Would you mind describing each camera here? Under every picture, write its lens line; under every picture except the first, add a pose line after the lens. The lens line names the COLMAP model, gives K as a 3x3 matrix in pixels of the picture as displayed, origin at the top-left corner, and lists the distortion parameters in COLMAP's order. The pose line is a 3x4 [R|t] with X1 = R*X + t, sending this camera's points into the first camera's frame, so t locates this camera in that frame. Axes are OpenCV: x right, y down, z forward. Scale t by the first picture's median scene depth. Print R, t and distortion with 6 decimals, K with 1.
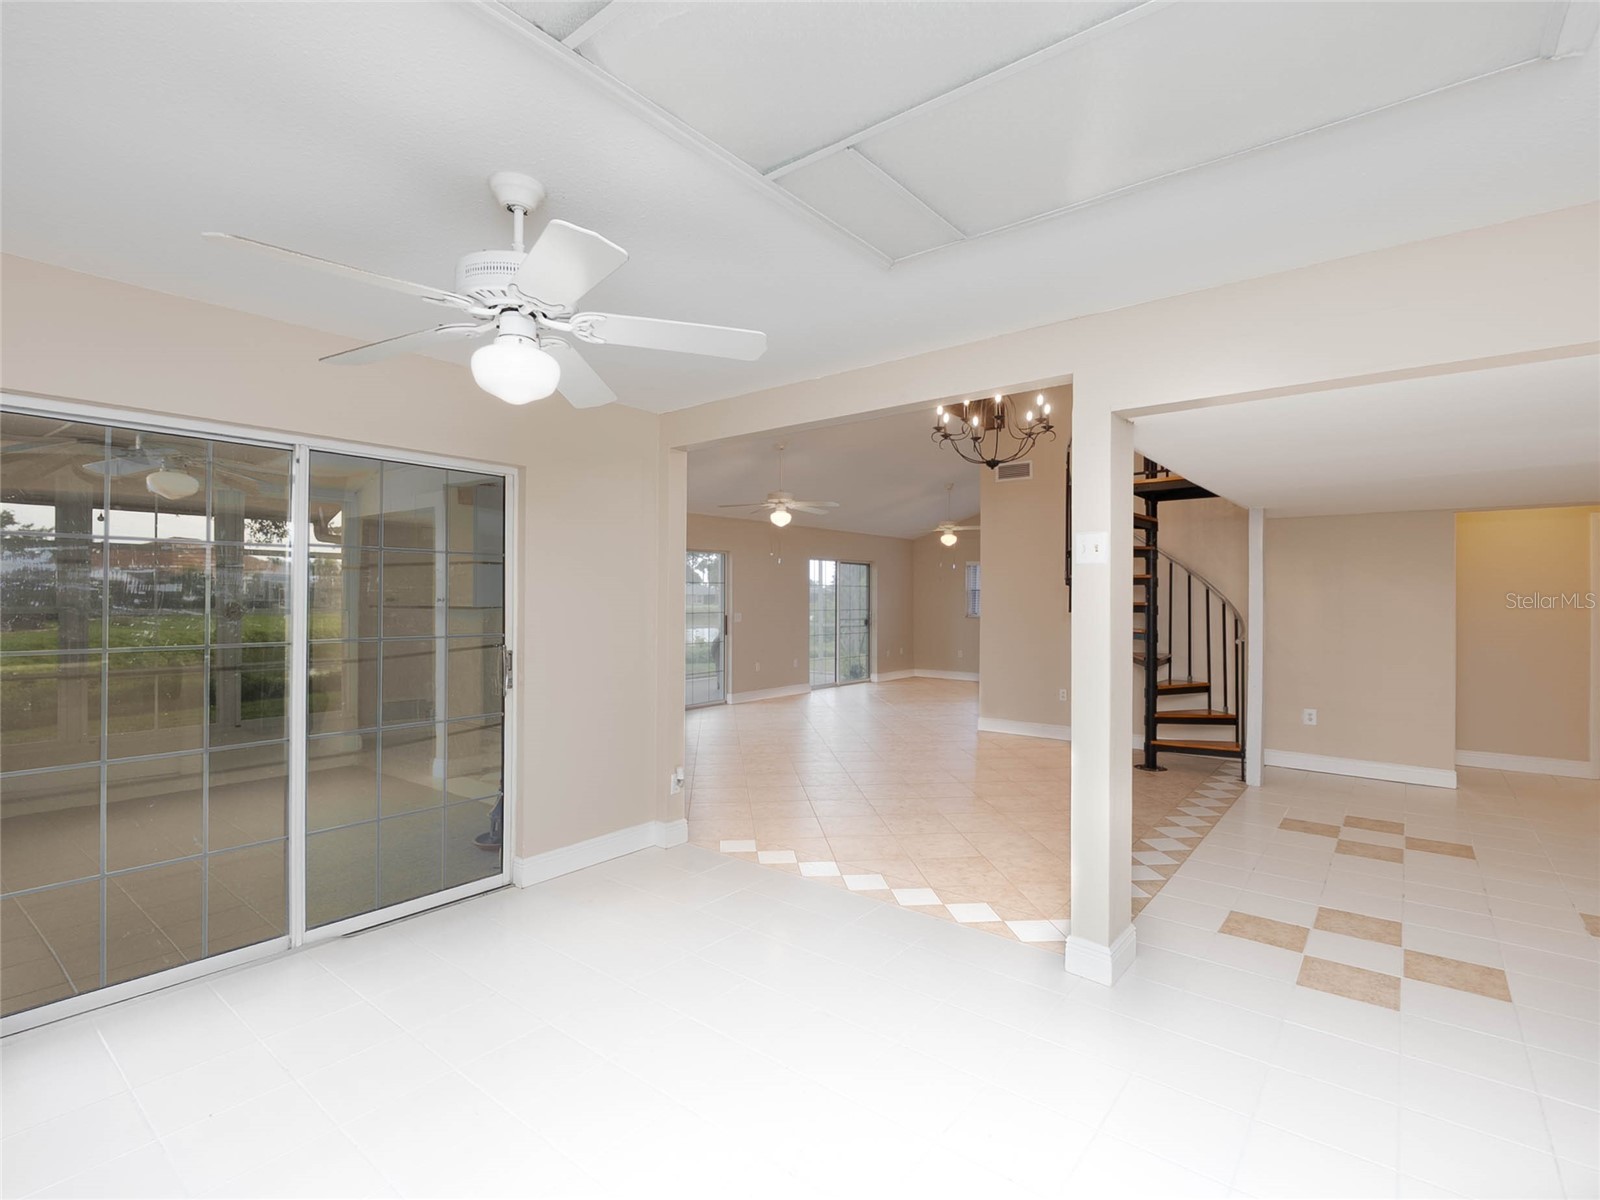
lens RADIAL K [[759.9, 0, 797.6], [0, 759.9, 601.5], [0, 0, 1]] dist [-0.007983, -0.001169]
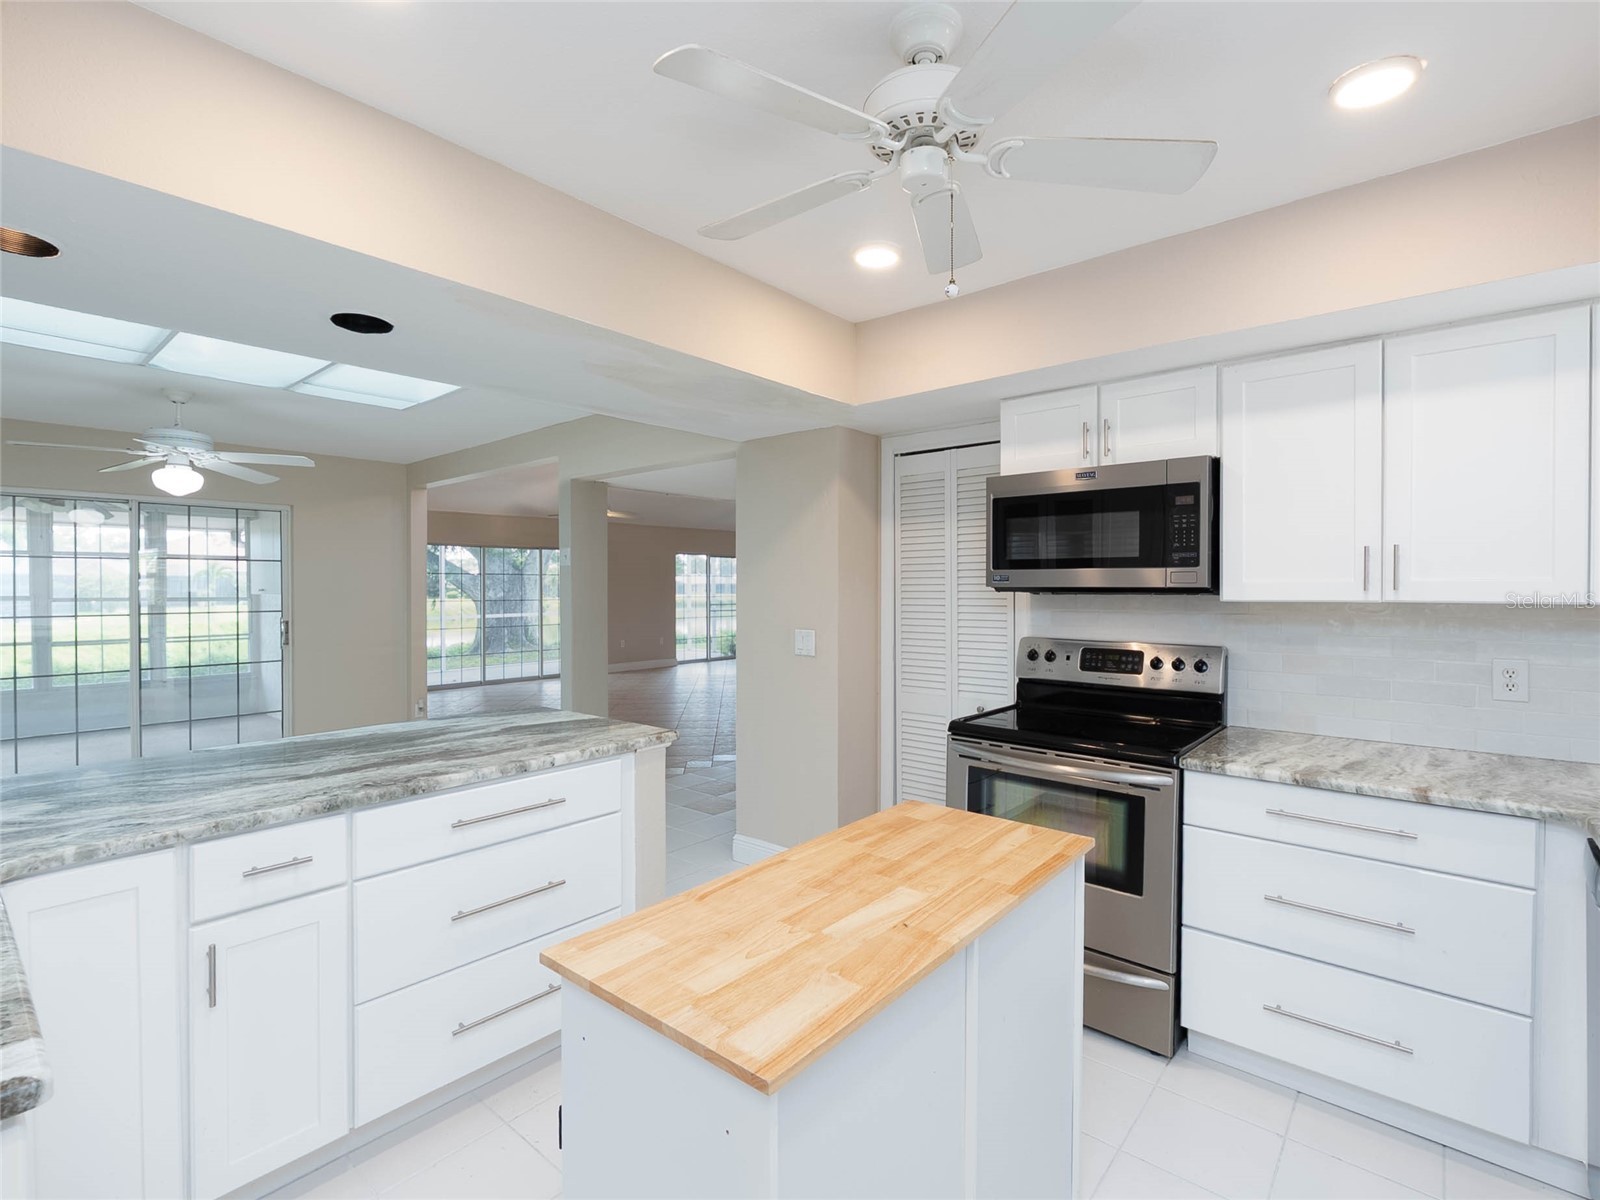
lens RADIAL K [[759.9, 0, 815.3], [0, 759.9, 597.5], [0, 0, 1]] dist [-0.007983, -0.001169]
pose [[0.999964, -0.003856, -0.007563, 0.440503], [0.003935, 0.999938, 0.010402, 0.001723], [0.007523, -0.010432, 0.999917, -0.342185]]
